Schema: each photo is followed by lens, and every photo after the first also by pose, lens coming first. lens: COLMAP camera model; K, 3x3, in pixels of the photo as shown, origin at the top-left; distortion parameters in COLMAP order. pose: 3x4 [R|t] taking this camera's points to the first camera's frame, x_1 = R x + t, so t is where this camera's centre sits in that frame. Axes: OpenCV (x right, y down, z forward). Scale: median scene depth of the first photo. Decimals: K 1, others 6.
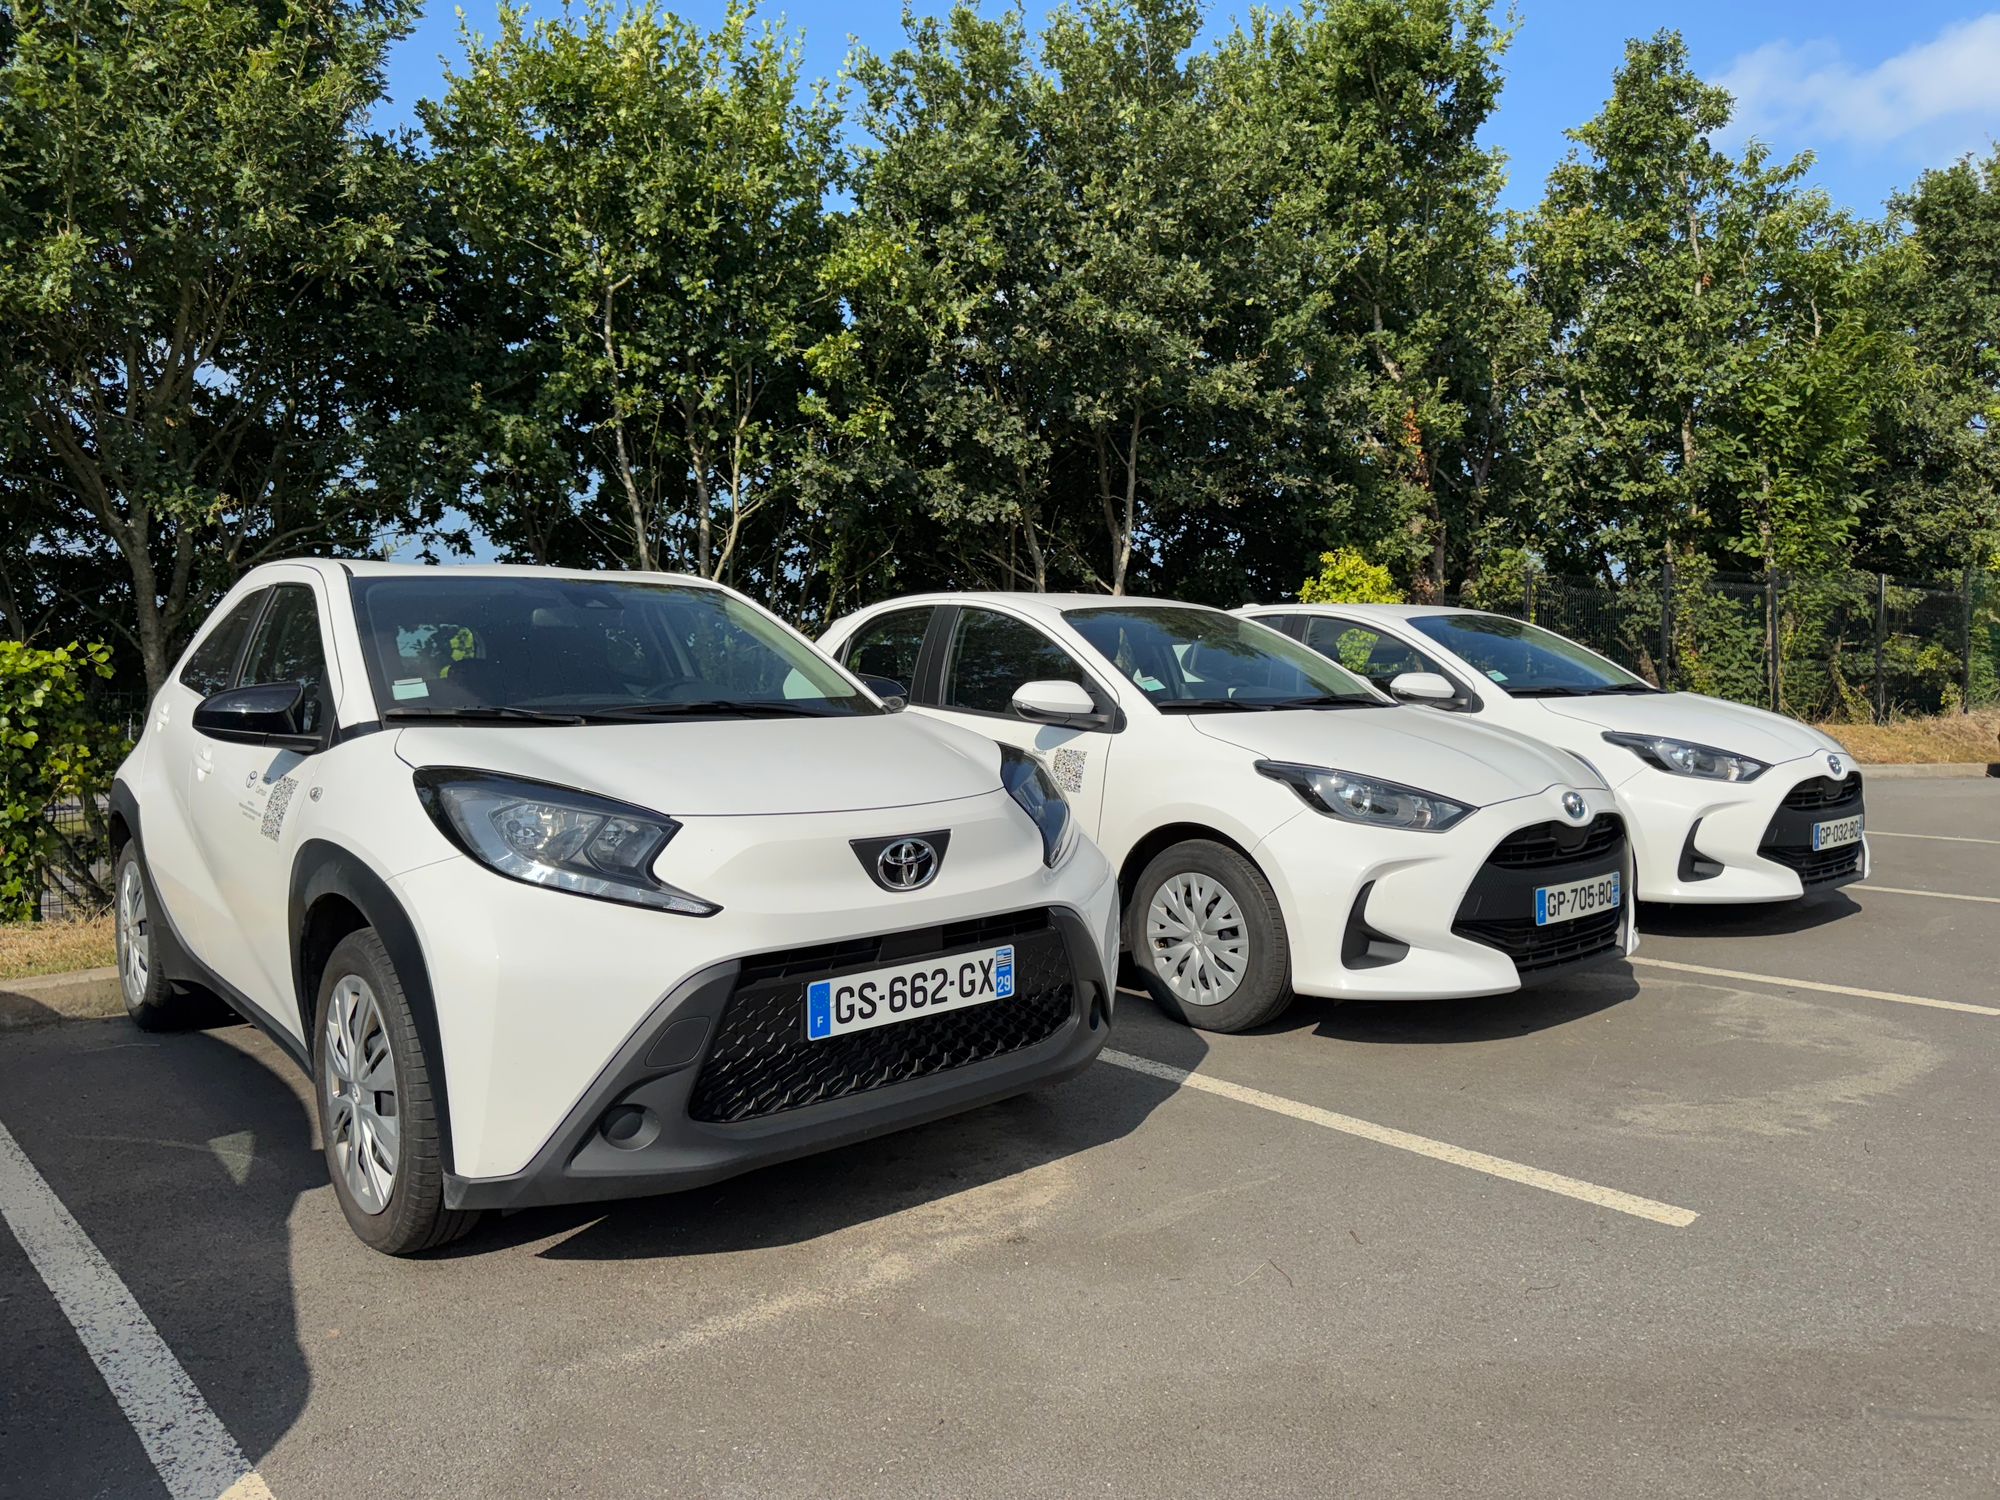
lens RADIAL K [[1393.7, 0, 1004.5], [0, 1393.7, 769.9], [0, 0, 1]] dist [0.051014, -0.053235]
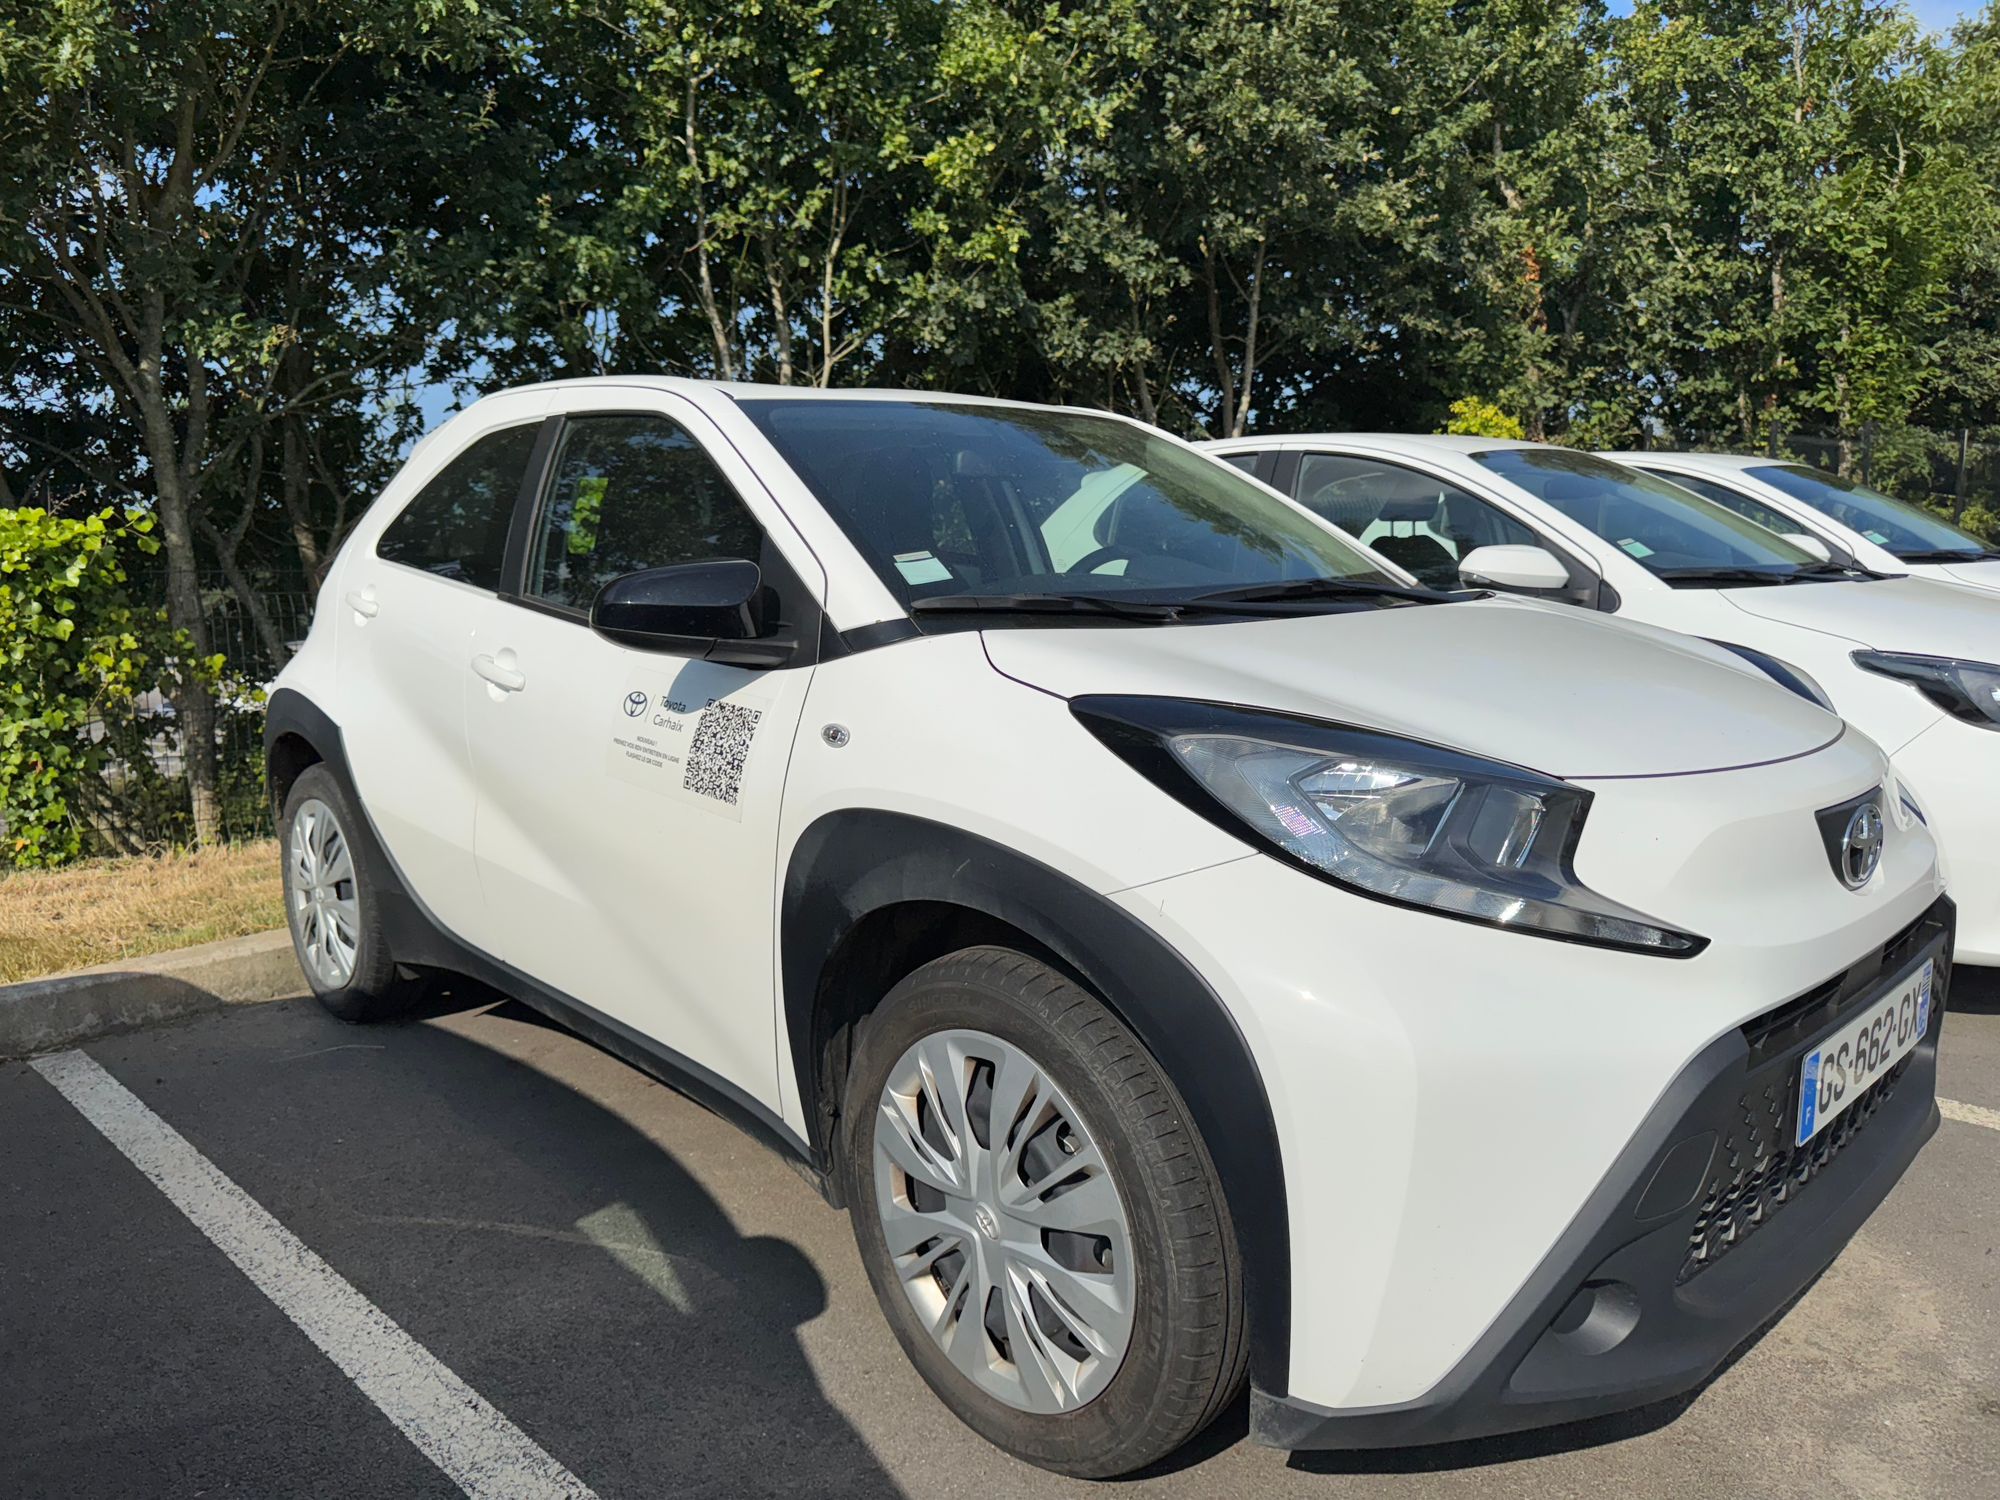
lens RADIAL K [[1427.2, 0, 1000.0], [0, 1427.2, 750.0], [0, 0, 1]] dist [0.006785, -0.004166]
pose [[0.999143, -0.012088, 0.039598, -0.121948], [0.009037, 0.997041, 0.076340, -0.006775], [-0.040403, -0.075916, 0.996295, 0.098874]]
